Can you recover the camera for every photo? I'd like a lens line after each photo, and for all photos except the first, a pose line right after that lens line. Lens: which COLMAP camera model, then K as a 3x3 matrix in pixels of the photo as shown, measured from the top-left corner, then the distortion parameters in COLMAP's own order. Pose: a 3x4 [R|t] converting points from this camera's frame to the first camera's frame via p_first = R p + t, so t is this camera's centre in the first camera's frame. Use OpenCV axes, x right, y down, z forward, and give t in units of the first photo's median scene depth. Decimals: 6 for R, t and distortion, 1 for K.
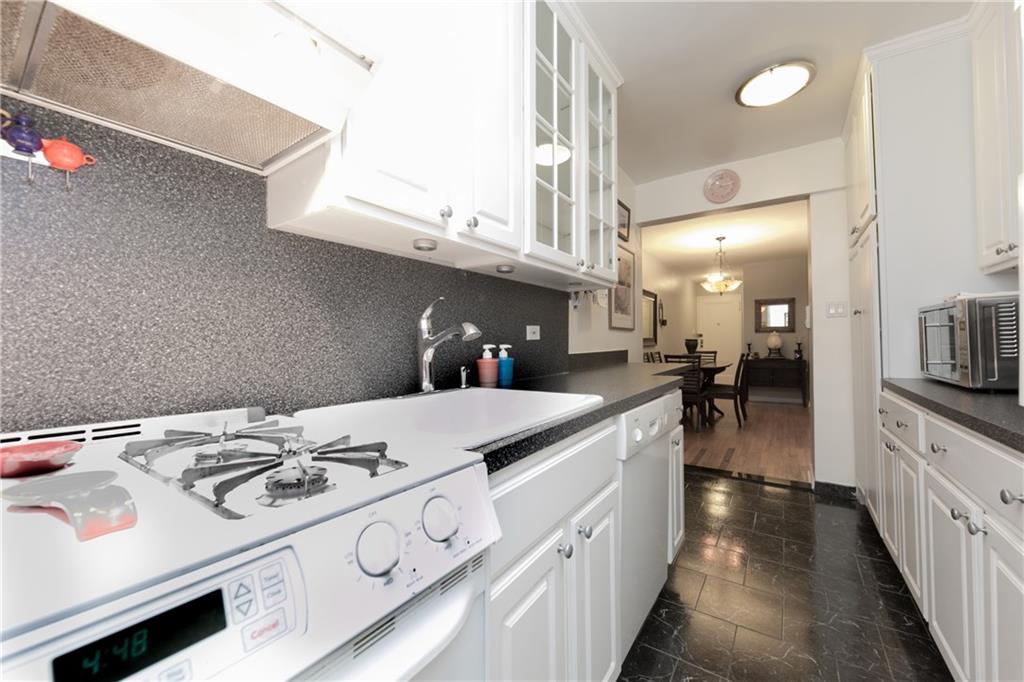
lens RADIAL K [[402.0, 0, 510.6], [0, 402.0, 337.9], [0, 0, 1]] dist [-0.004016, -0.000565]
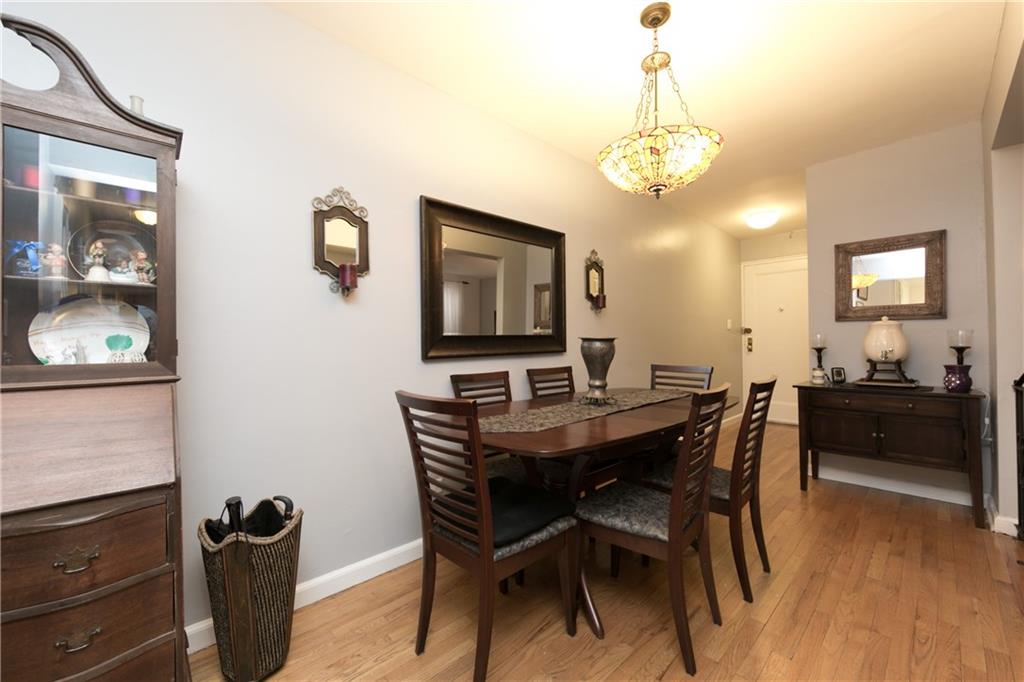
lens RADIAL K [[402.0, 0, 515.2], [0, 402.0, 337.6], [0, 0, 1]] dist [-0.004016, -0.000565]
pose [[0.978179, 0.001476, -0.207757, 0.383652], [-0.000427, 0.999987, 0.005094, 0.002152], [0.207761, -0.004895, 0.978167, 0.538947]]
